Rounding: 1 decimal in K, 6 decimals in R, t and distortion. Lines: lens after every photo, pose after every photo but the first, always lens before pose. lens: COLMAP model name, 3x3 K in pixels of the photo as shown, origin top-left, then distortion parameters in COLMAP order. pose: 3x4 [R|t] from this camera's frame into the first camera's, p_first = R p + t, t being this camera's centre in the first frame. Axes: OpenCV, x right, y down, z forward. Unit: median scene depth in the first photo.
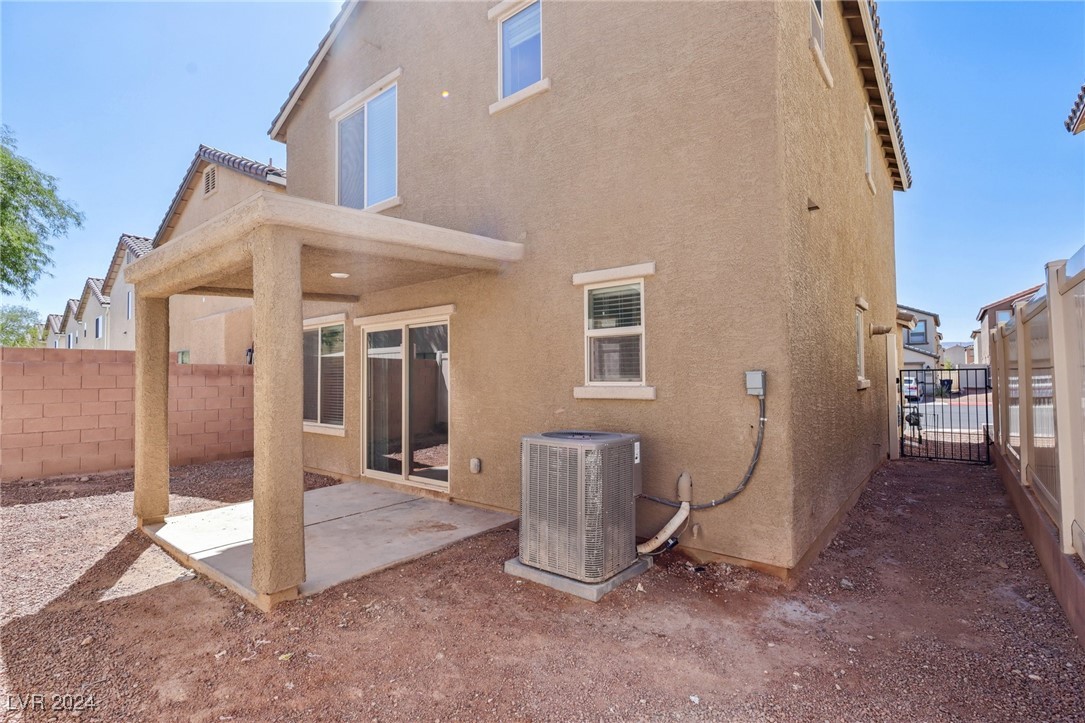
lens RADIAL K [[506.6, 0, 545.6], [0, 506.6, 365.2], [0, 0, 1]] dist [-0.007534, 0.001170]
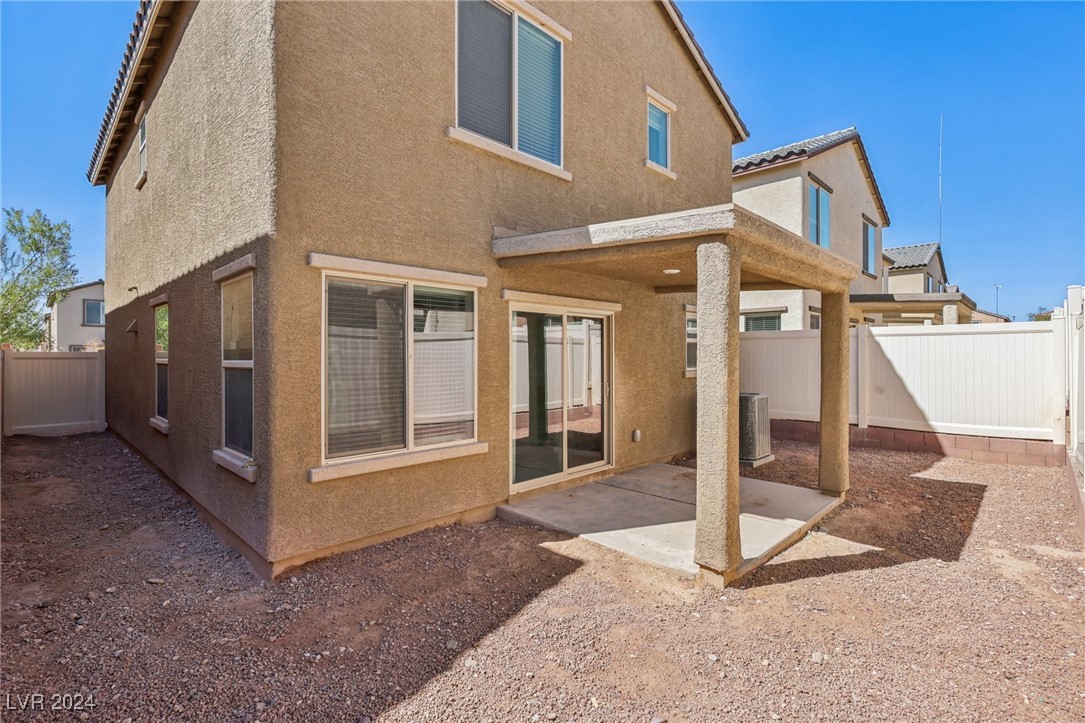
lens RADIAL K [[506.6, 0, 545.4], [0, 506.6, 358.1], [0, 0, 1]] dist [-0.007534, 0.001170]
pose [[0.104977, 0.003437, 0.994469, -1.432932], [-0.026705, 0.999643, -0.000636, 0.010268], [-0.994116, -0.026490, 0.105032, 1.103524]]
